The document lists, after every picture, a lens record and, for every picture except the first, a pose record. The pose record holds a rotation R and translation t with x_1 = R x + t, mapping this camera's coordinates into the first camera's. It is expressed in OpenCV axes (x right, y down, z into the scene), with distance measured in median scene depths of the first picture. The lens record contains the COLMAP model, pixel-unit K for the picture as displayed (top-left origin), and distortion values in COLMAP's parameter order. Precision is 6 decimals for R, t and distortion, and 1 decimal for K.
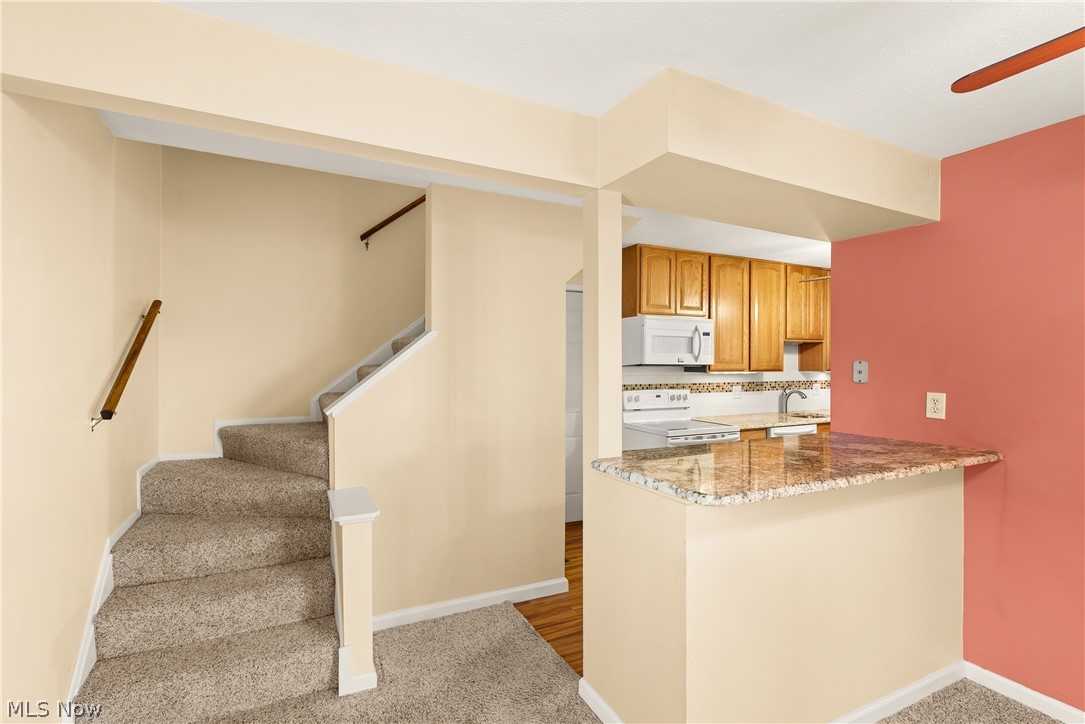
lens RADIAL K [[509.8, 0, 538.9], [0, 509.8, 366.3], [0, 0, 1]] dist [0.000102, -0.000391]
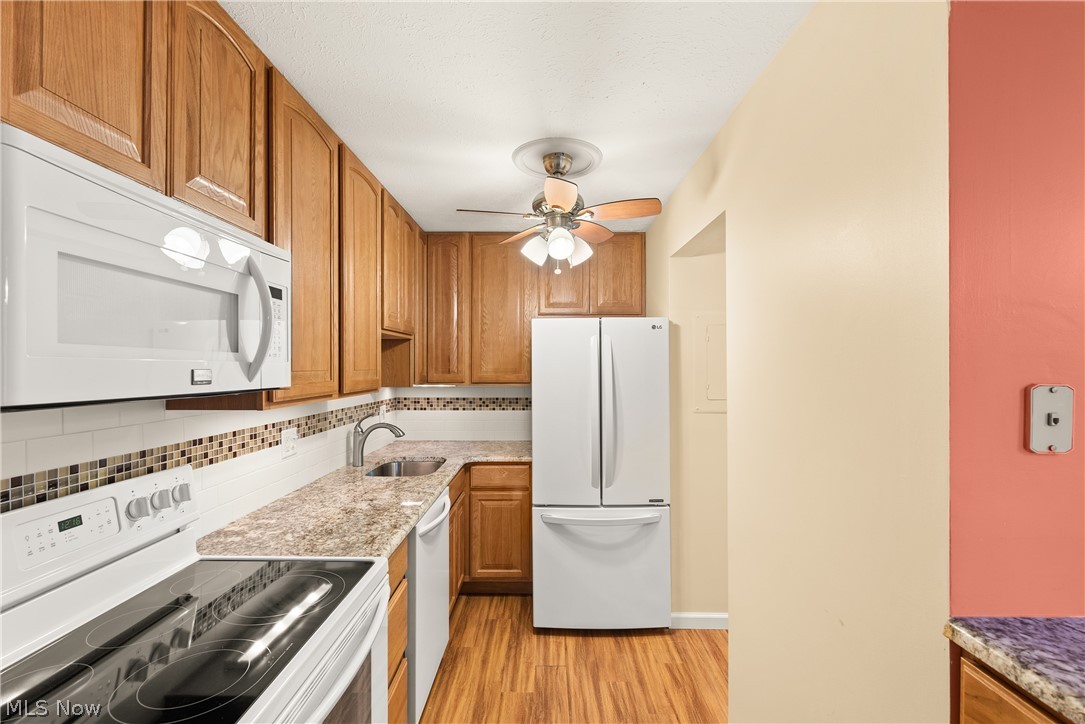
lens RADIAL K [[477.7, 0, 540.4], [0, 477.7, 366.0], [0, 0, 1]] dist [0.008984, -0.006183]
pose [[0.451406, -0.001651, 0.892317, 0.133044], [0.007708, 0.999968, -0.002049, -0.015045], [-0.892285, 0.007803, 0.451404, 0.704249]]
